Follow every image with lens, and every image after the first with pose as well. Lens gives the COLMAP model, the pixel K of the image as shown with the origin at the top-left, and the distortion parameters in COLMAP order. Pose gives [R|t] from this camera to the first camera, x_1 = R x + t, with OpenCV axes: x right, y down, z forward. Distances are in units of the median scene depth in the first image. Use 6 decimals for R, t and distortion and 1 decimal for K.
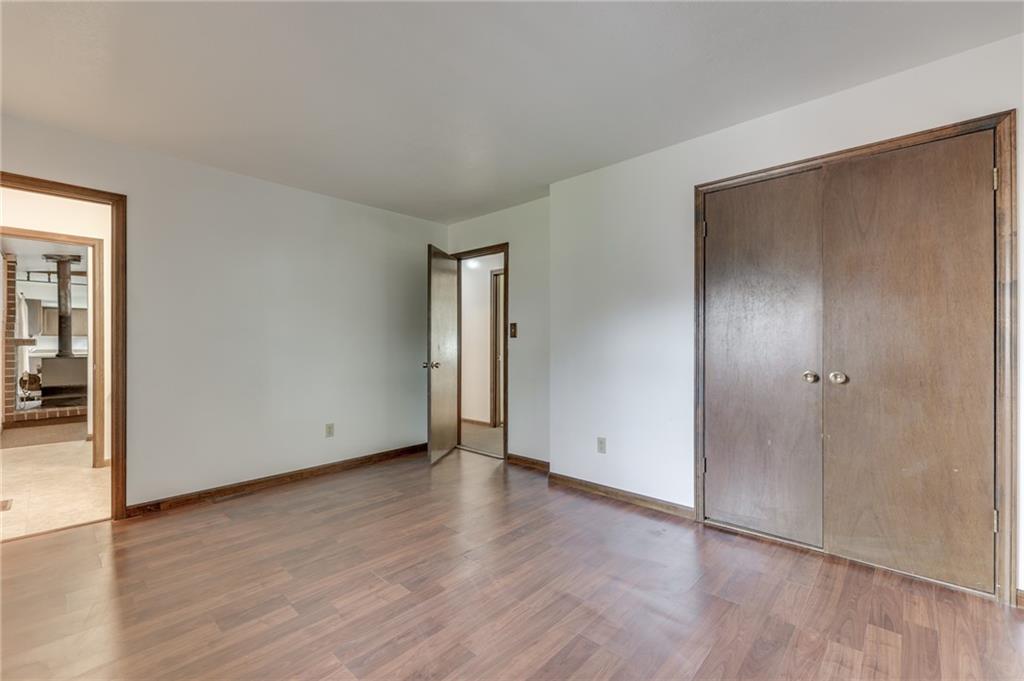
lens RADIAL K [[450.2, 0, 510.5], [0, 450.2, 328.6], [0, 0, 1]] dist [0.000652, -0.000337]
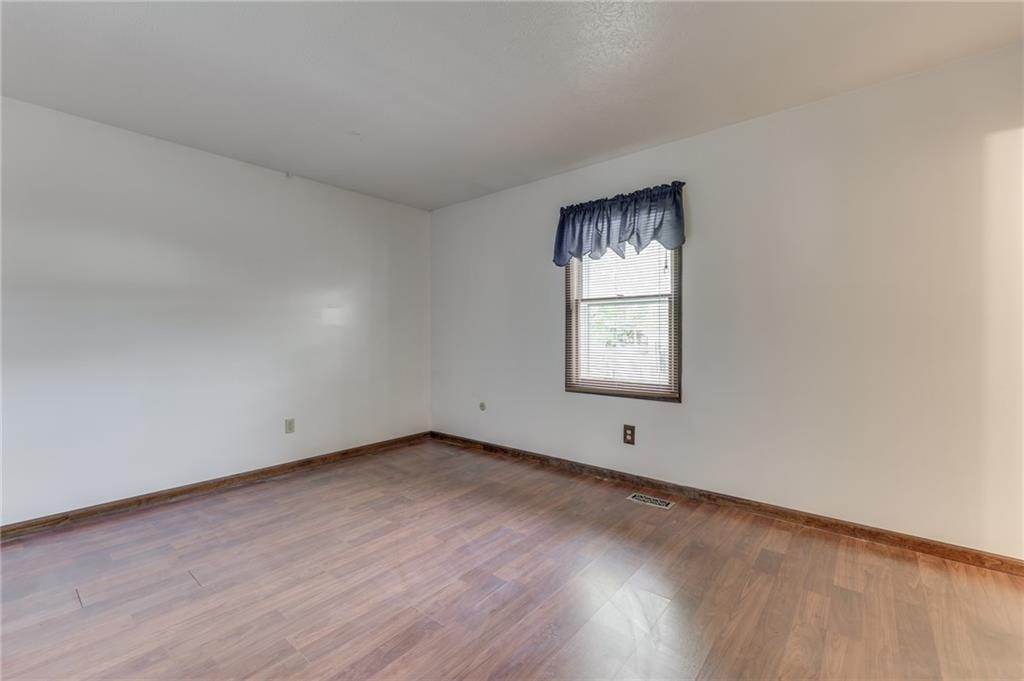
lens RADIAL K [[450.2, 0, 510.5], [0, 450.2, 328.6], [0, 0, 1]] dist [0.000652, -0.000337]
pose [[-0.998814, 0.002681, -0.048616, -0.224409], [0.004717, 0.999114, -0.041819, 0.072981], [0.048461, -0.041998, -0.997942, 2.156416]]
